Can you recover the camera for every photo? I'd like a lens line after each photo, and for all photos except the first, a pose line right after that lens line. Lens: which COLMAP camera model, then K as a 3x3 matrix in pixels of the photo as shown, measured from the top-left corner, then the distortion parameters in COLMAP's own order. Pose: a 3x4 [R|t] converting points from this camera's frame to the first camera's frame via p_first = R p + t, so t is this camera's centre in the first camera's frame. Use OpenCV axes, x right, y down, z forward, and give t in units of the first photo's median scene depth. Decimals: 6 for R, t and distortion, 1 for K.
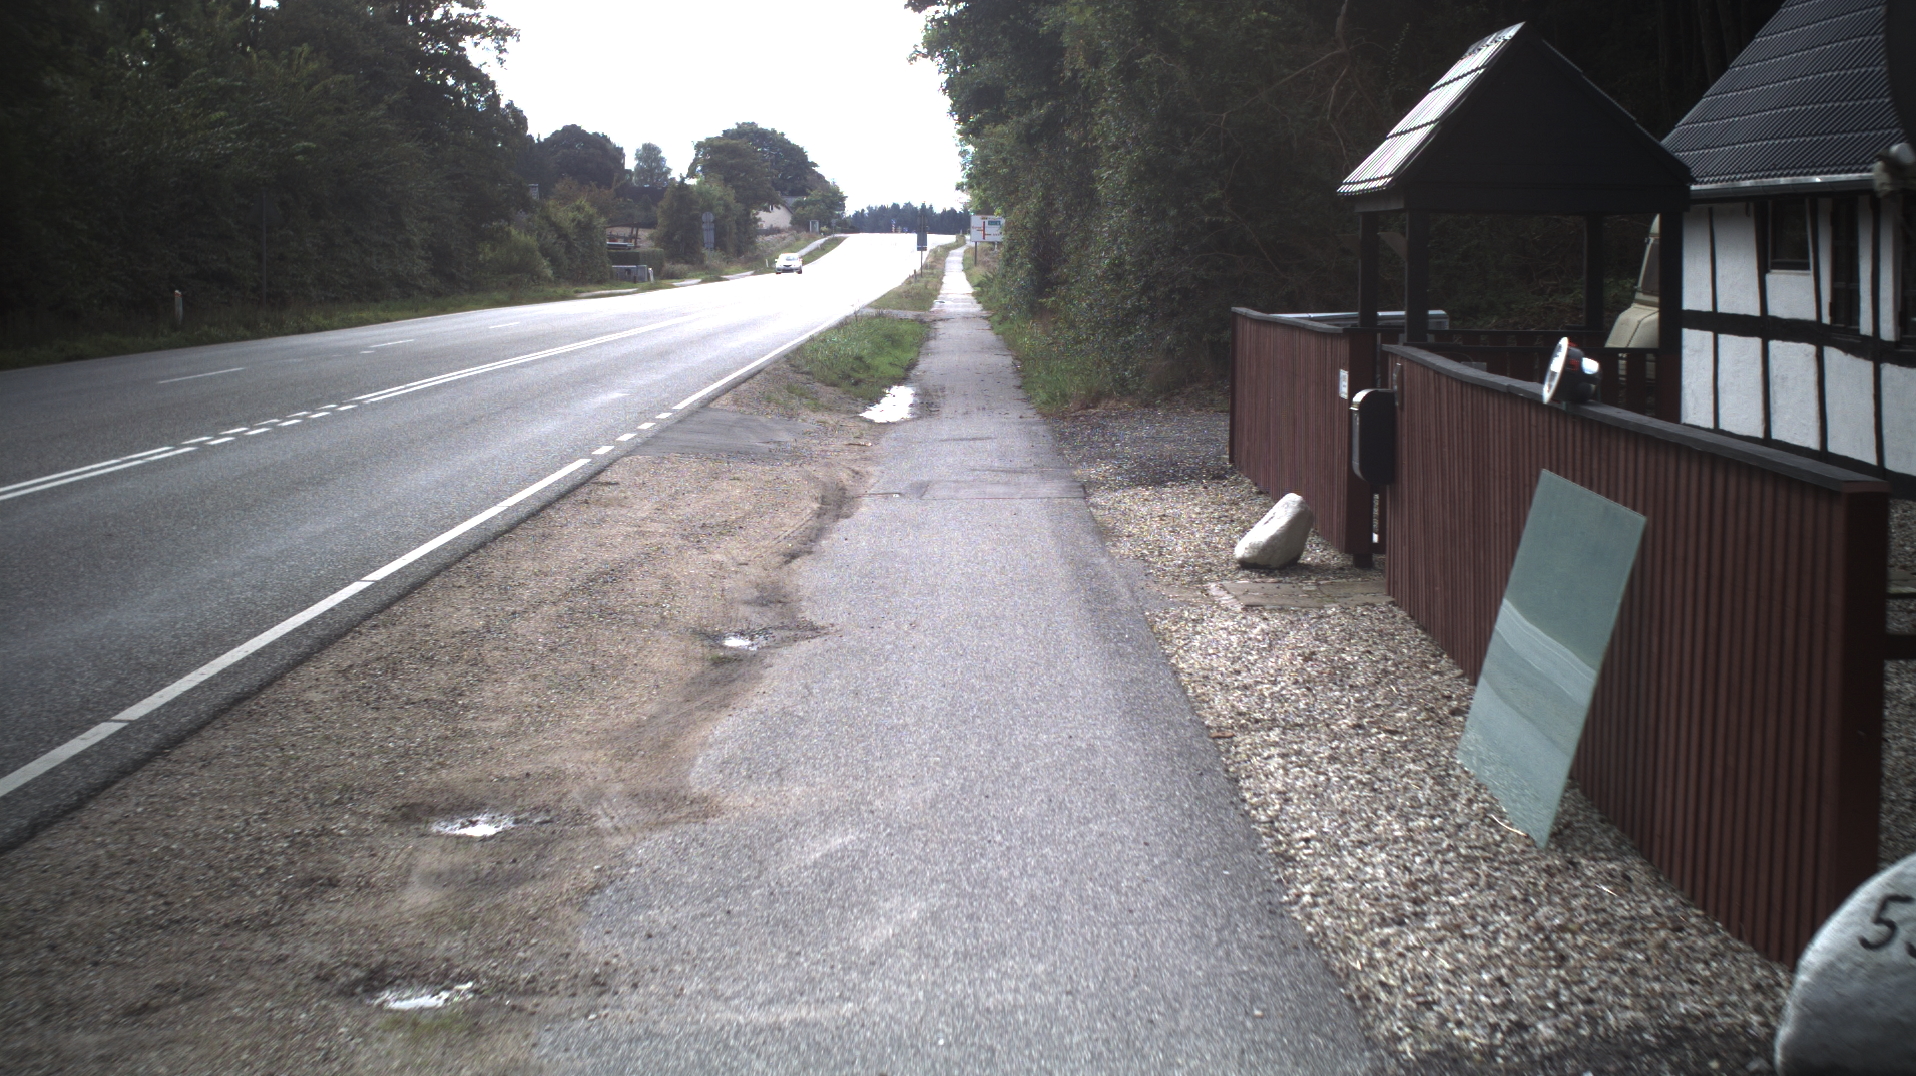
lens RADIAL K [[3028.5, 0, 958.0], [0, 3028.5, 538.0], [0, 0, 1]] dist [-0.244576, 0.130032]
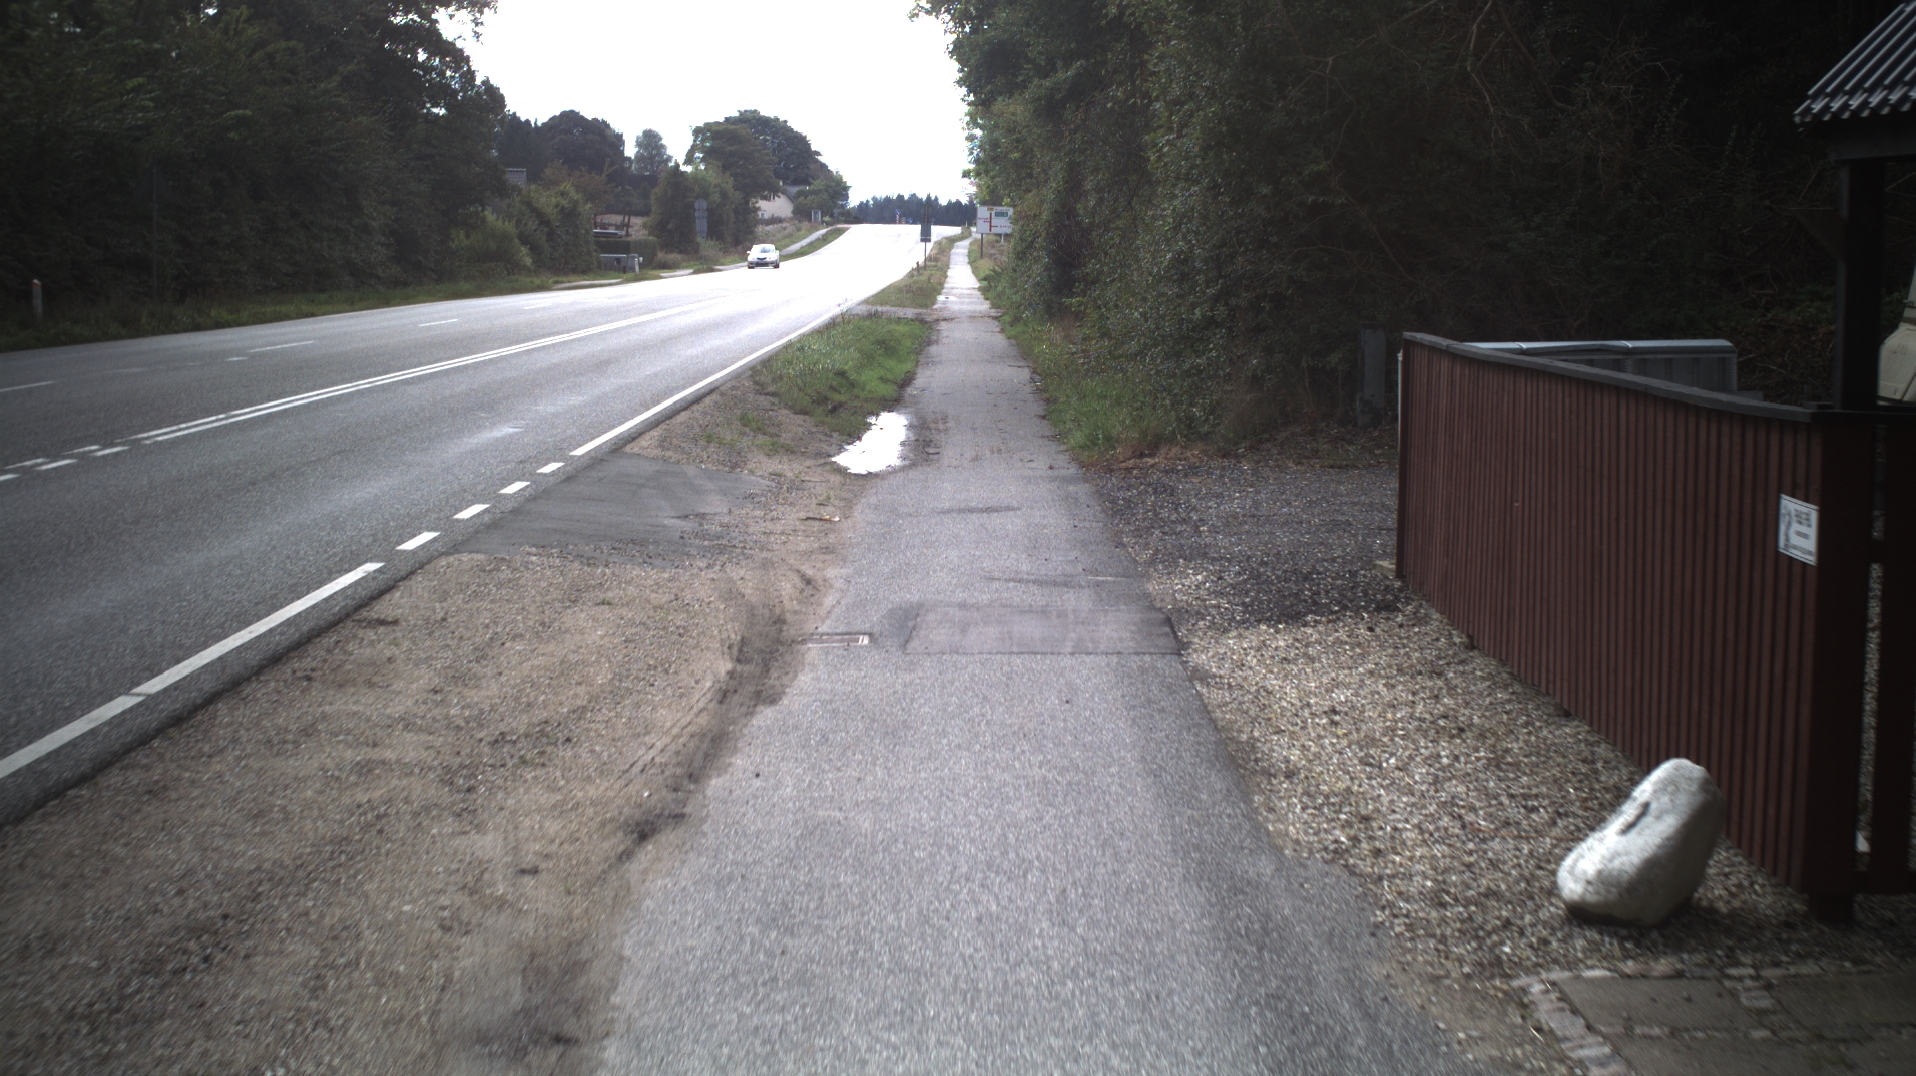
lens RADIAL K [[3028.5, 0, 958.0], [0, 3028.5, 538.0], [0, 0, 1]] dist [-0.244576, 0.130032]
pose [[0.999946, 0.010401, -0.000658, -0.000408], [-0.010399, 0.999943, 0.002541, -0.010181], [0.000685, -0.002534, 0.999997, 0.110981]]
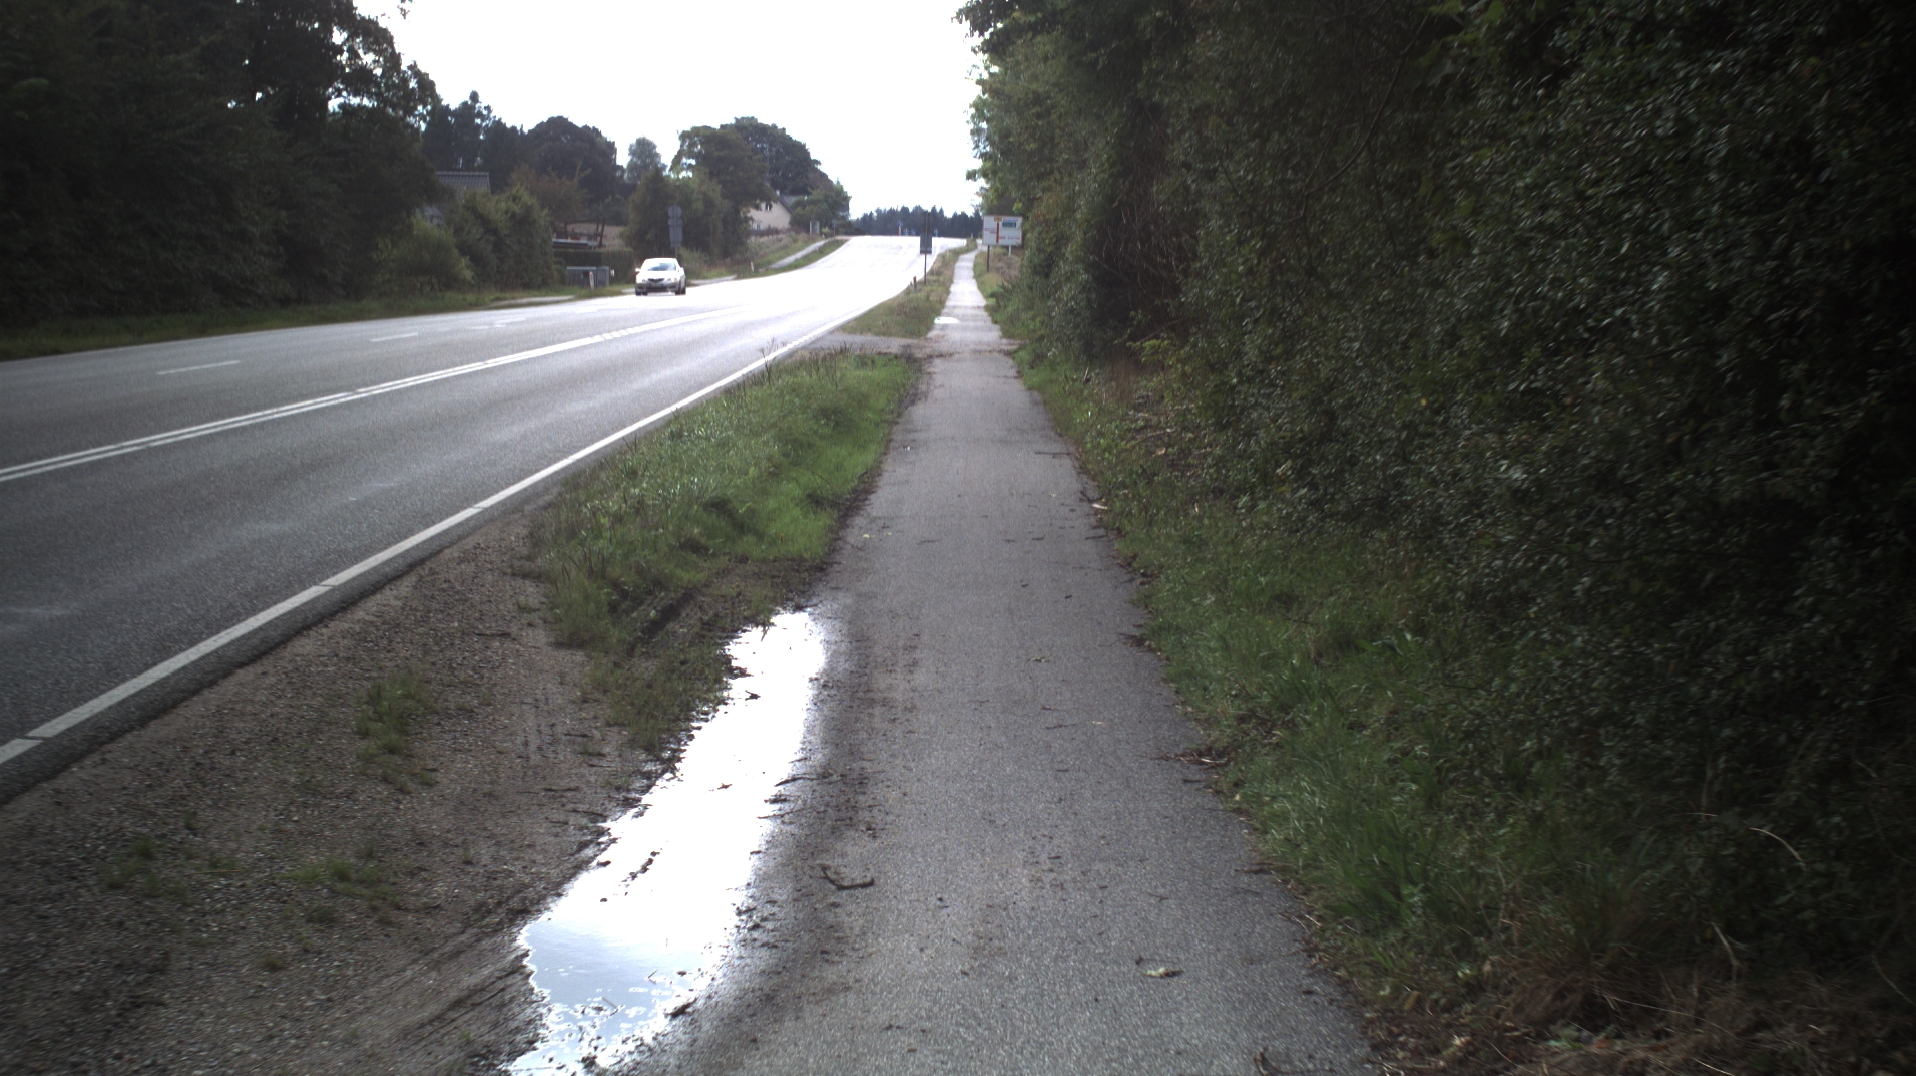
lens RADIAL K [[3028.5, 0, 958.0], [0, 3028.5, 538.0], [0, 0, 1]] dist [-0.244576, 0.130032]
pose [[0.999913, 0.012945, -0.002382, 0.000336], [-0.012950, 0.999914, -0.001856, -0.030566], [0.002358, 0.001886, 0.999995, 0.333207]]
